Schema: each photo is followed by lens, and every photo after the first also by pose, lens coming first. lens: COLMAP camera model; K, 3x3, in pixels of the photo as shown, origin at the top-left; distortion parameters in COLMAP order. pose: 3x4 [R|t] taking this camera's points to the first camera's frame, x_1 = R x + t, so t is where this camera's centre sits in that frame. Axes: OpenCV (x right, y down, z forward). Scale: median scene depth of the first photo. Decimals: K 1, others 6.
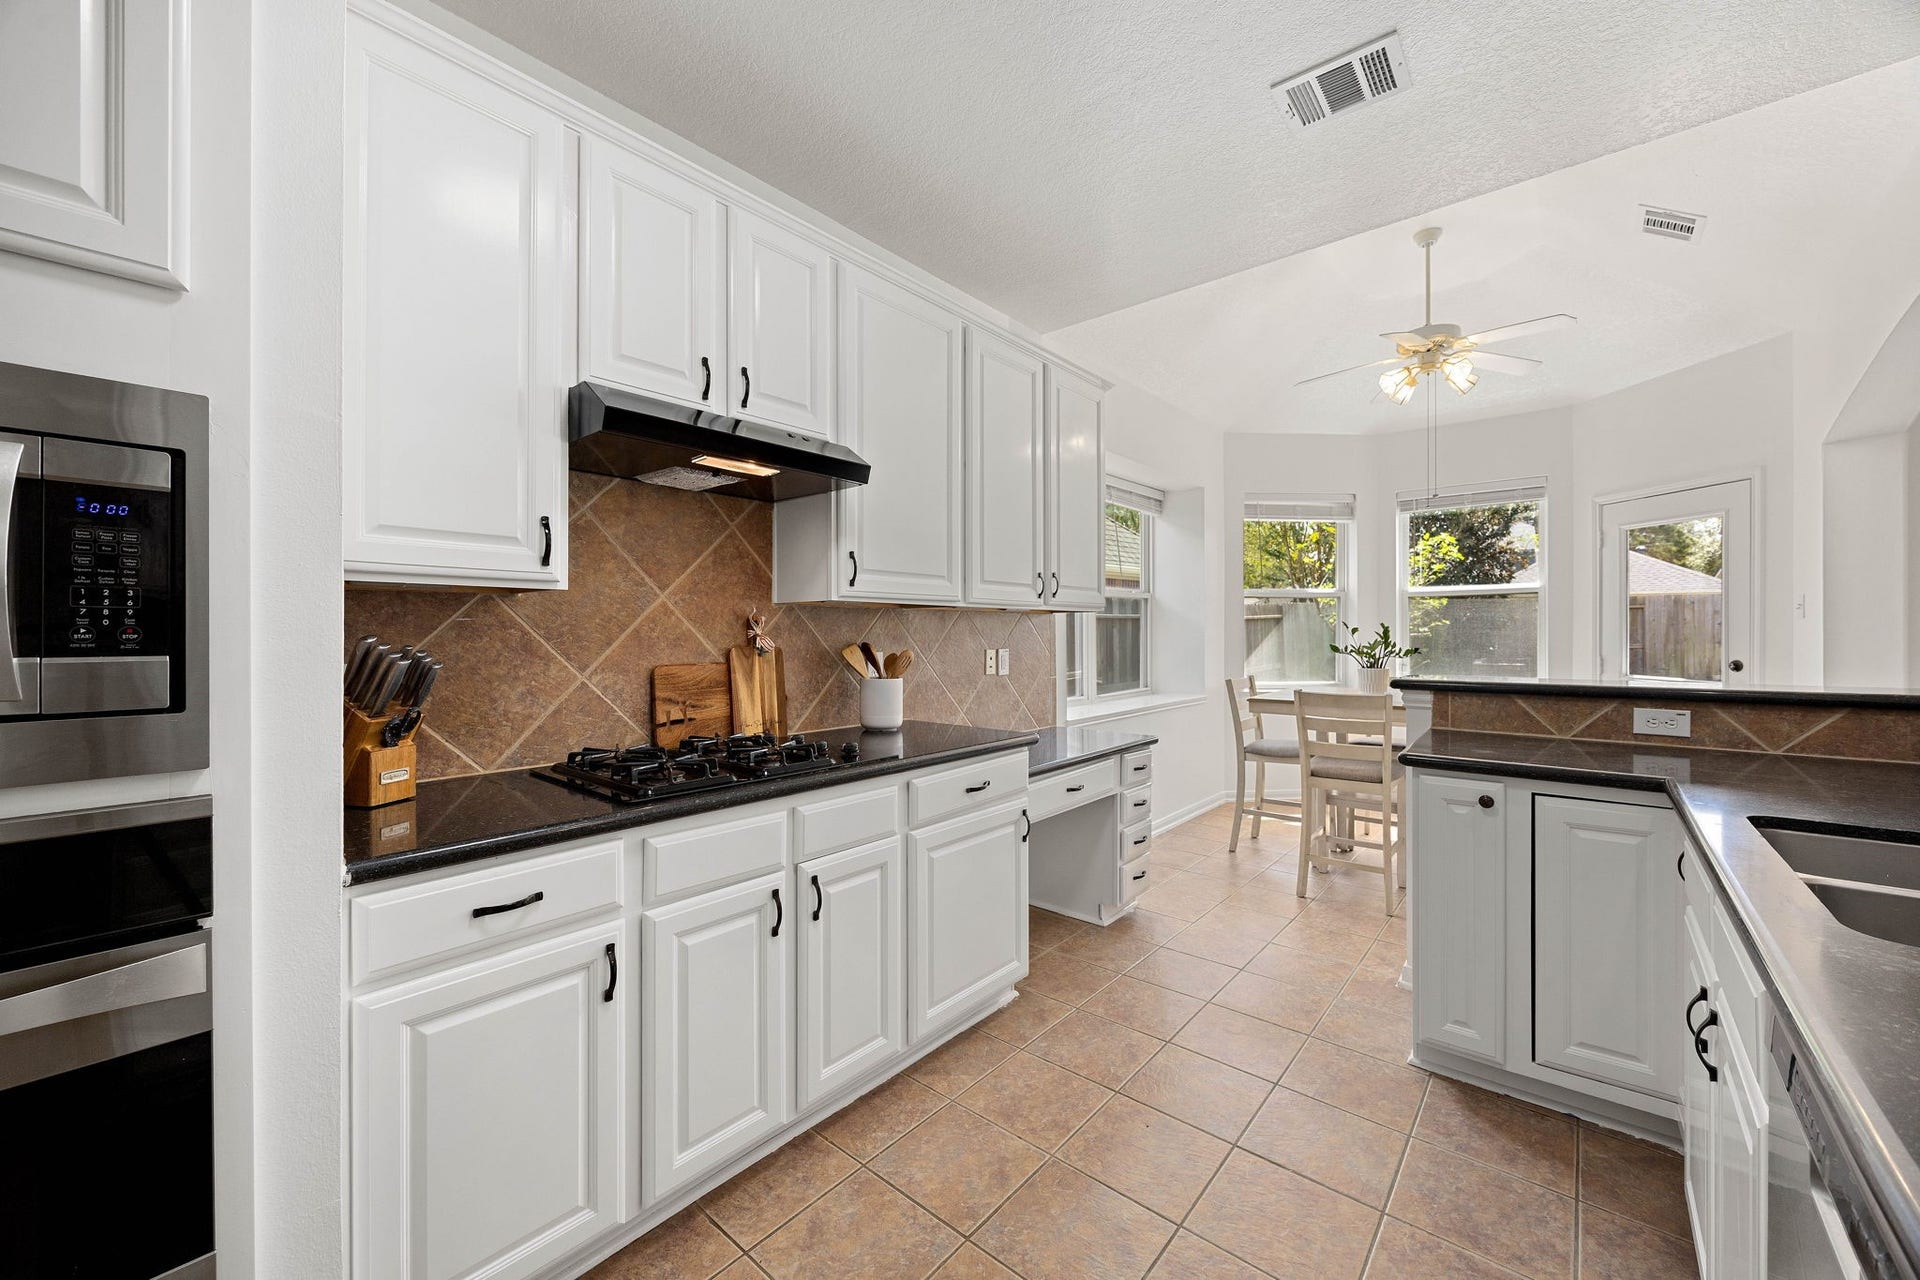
lens RADIAL K [[730.1, 0, 958.6], [0, 730.1, 638.4], [0, 0, 1]] dist [-0.005040, 0.001432]
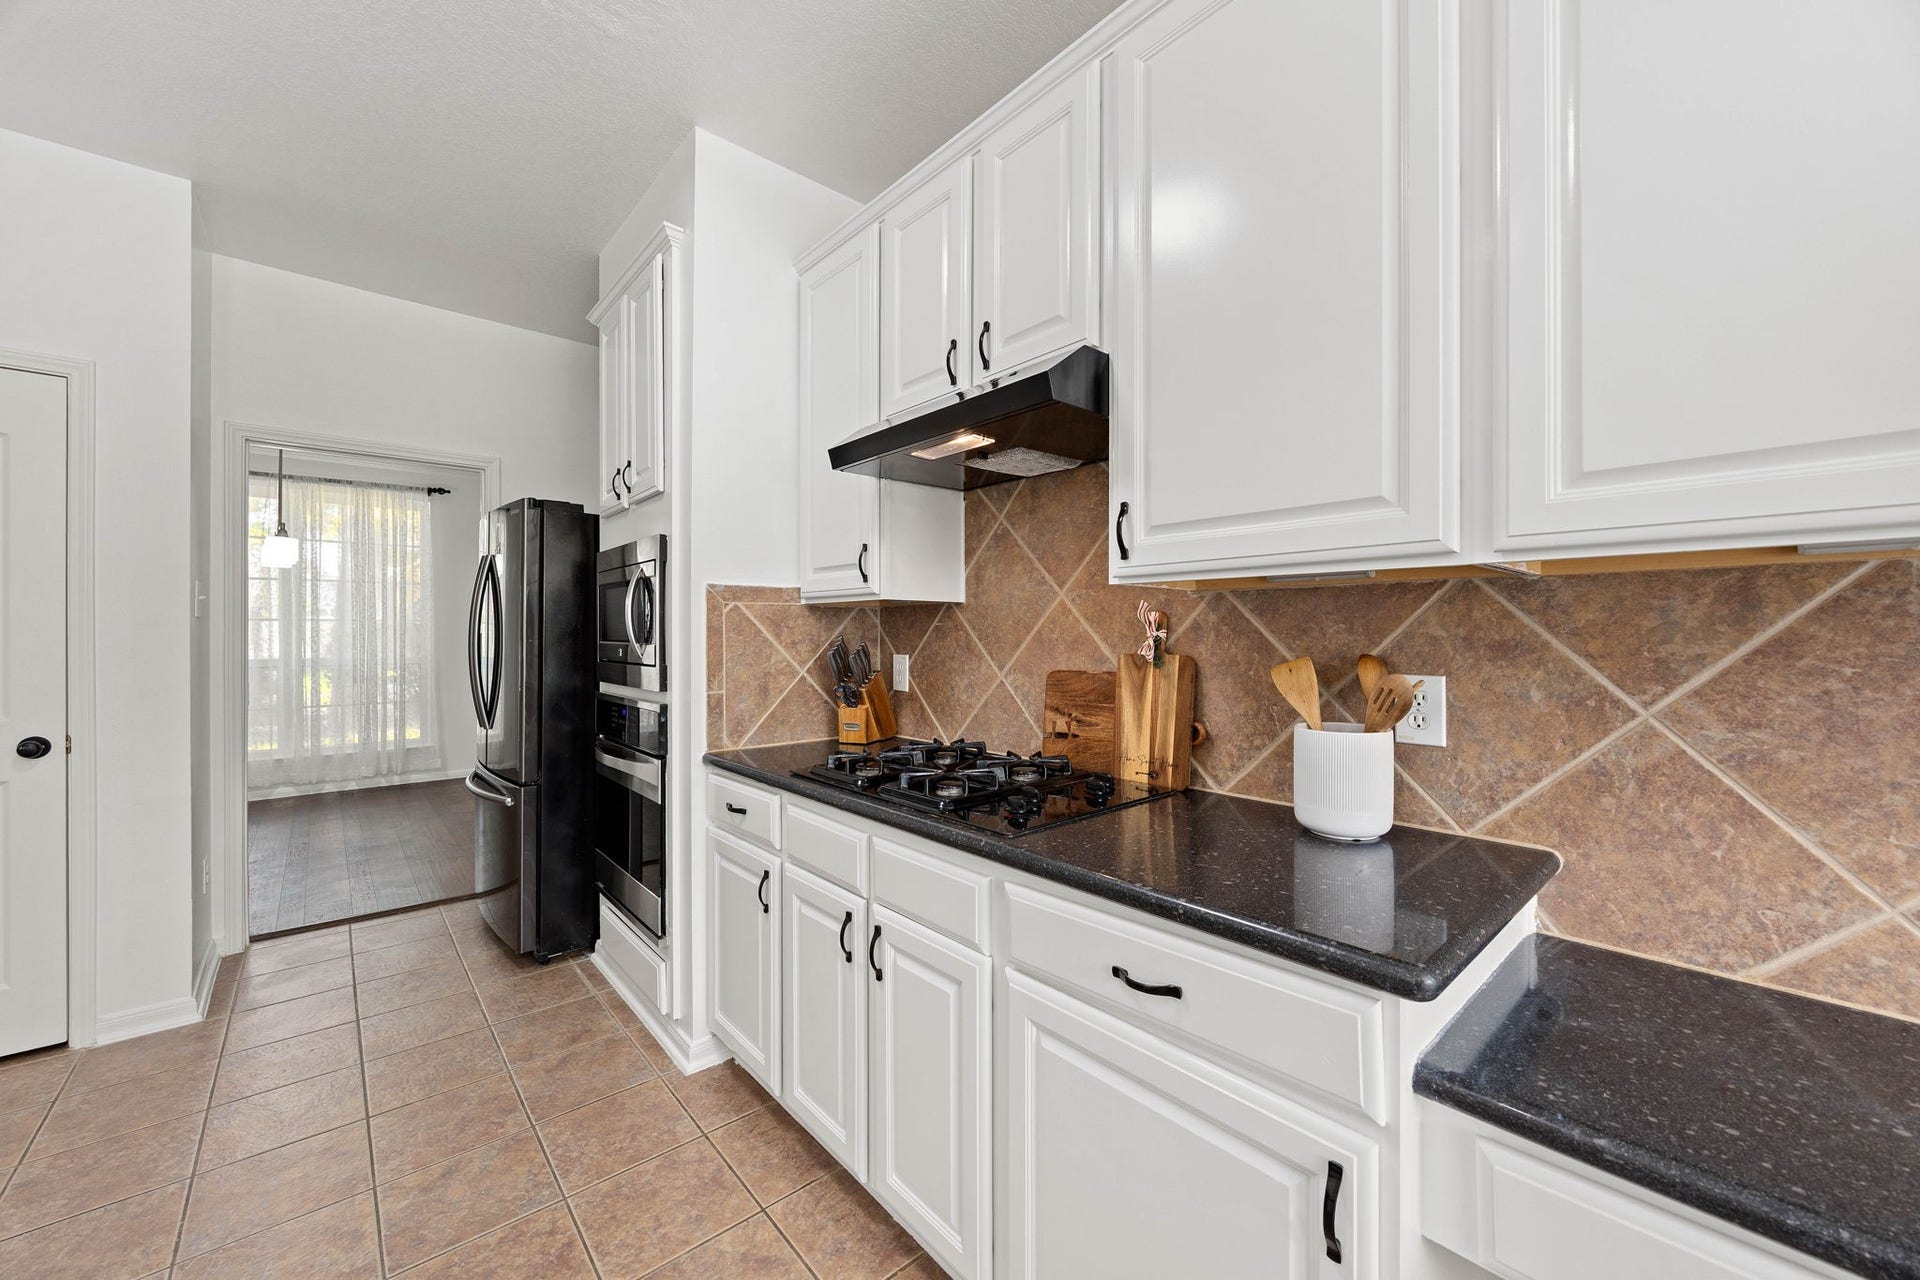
lens RADIAL K [[730.1, 0, 953.1], [0, 730.1, 640.0], [0, 0, 1]] dist [-0.005040, 0.001432]
pose [[-0.141831, 0.010278, -0.989838, 0.520796], [-0.007730, 0.999904, 0.011490, -0.010320], [0.989861, 0.009281, -0.141737, 1.019120]]
